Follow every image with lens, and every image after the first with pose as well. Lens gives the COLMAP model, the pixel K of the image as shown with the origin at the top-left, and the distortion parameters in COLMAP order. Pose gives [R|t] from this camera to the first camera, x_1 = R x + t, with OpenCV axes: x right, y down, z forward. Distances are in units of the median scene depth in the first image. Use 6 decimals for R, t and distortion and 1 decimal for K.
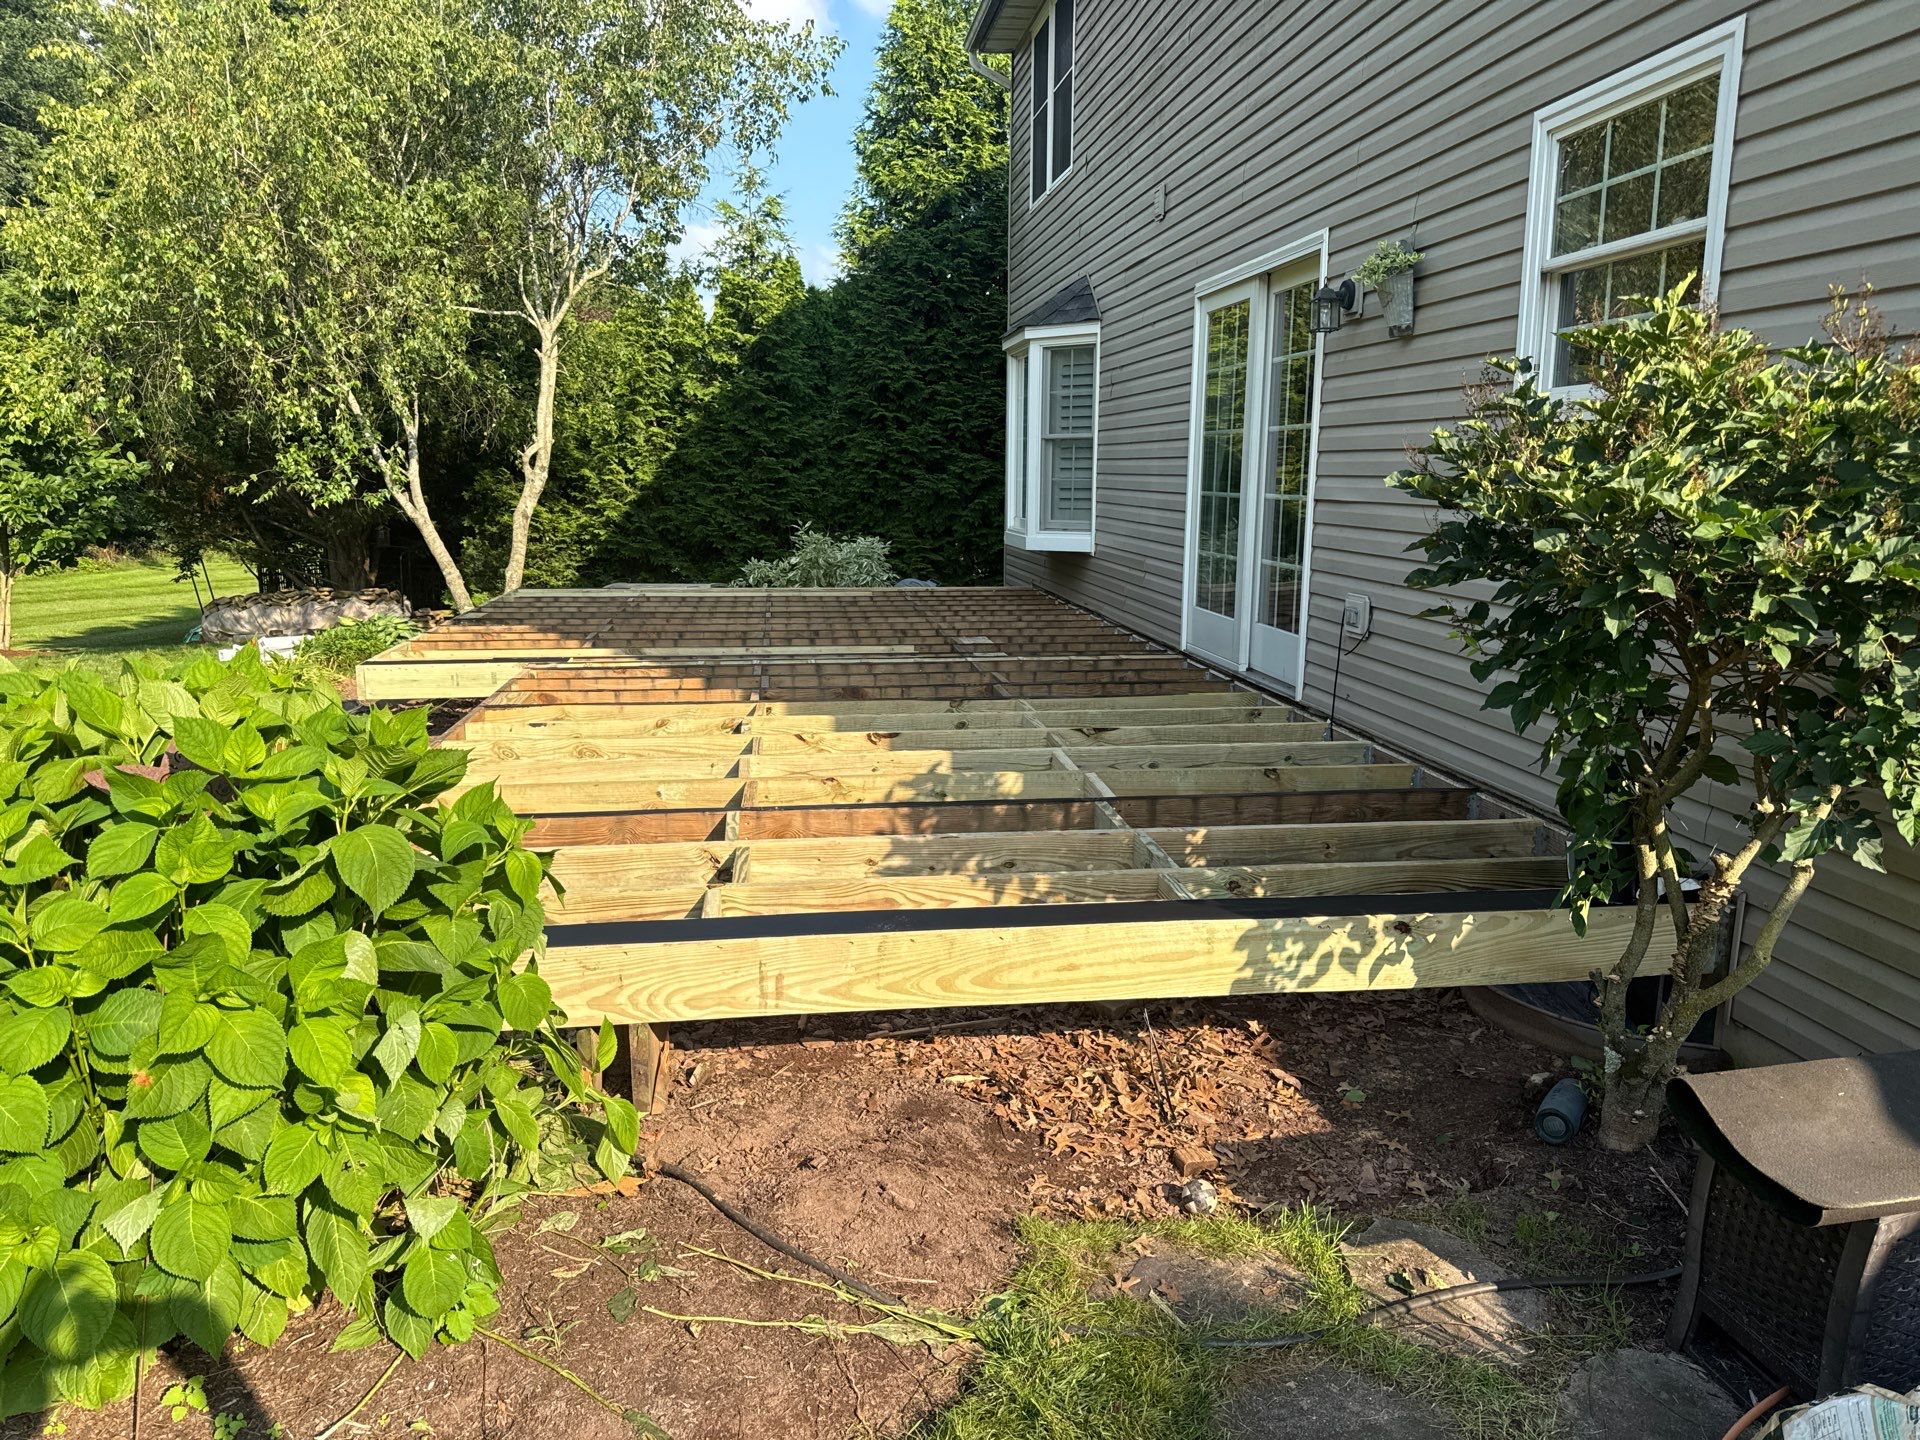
lens RADIAL K [[1338.2, 0, 967.8], [0, 1338.2, 777.8], [0, 0, 1]] dist [0.003818, -0.002669]
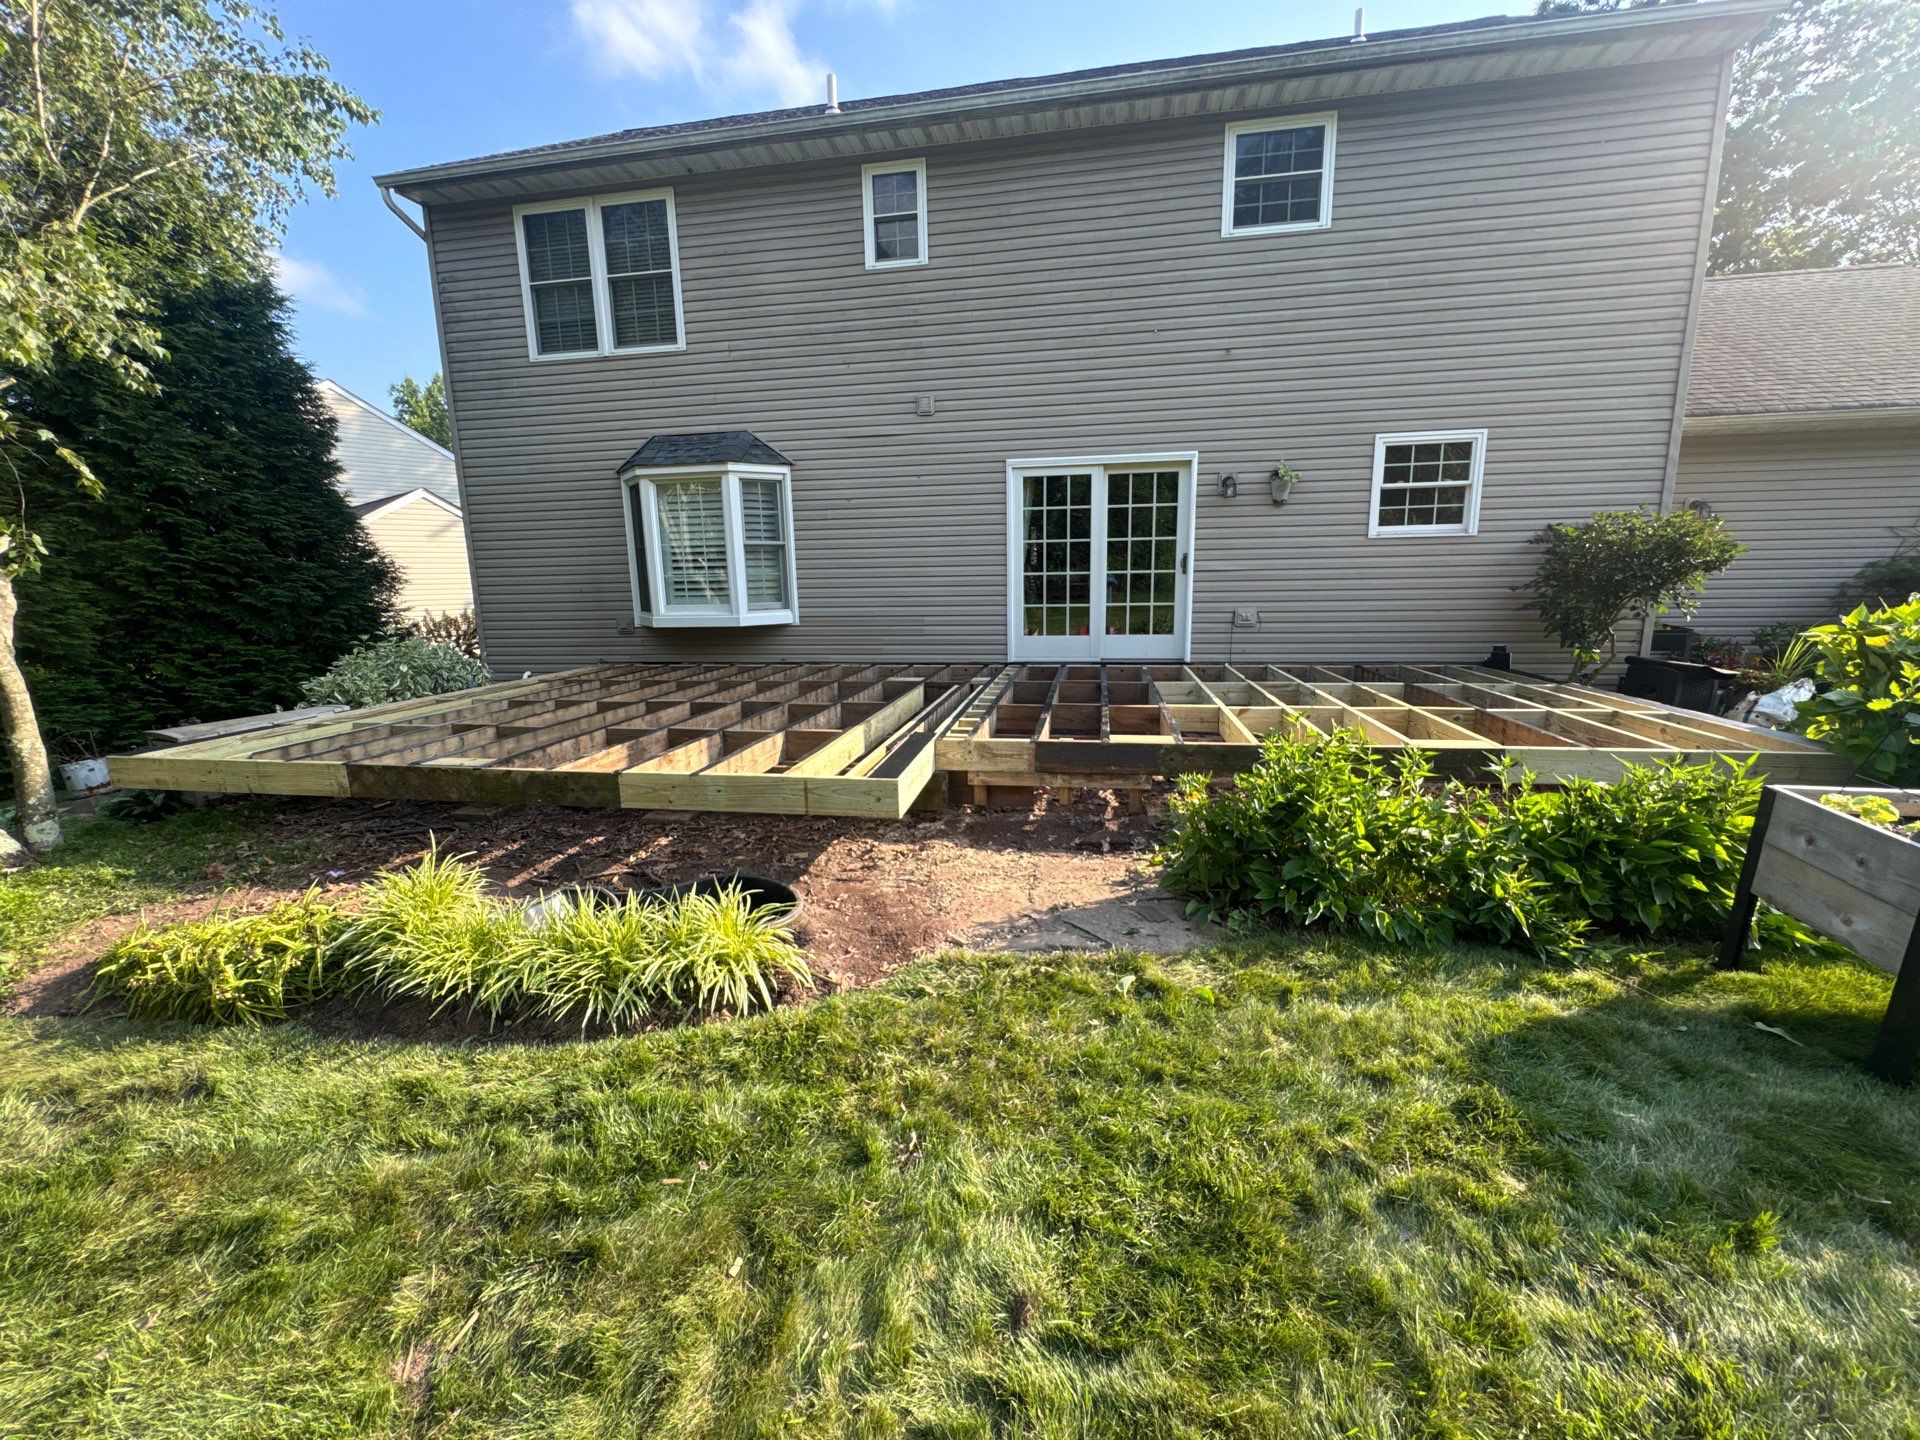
lens RADIAL K [[763.5, 0, 963.6], [0, 763.5, 715.0], [0, 0, 1]] dist [0.000855, -0.000287]
pose [[0.303512, -0.184990, 0.934697, -0.622529], [0.235607, 0.965080, 0.114498, -0.118771], [-0.923239, 0.185470, 0.336498, 0.547170]]
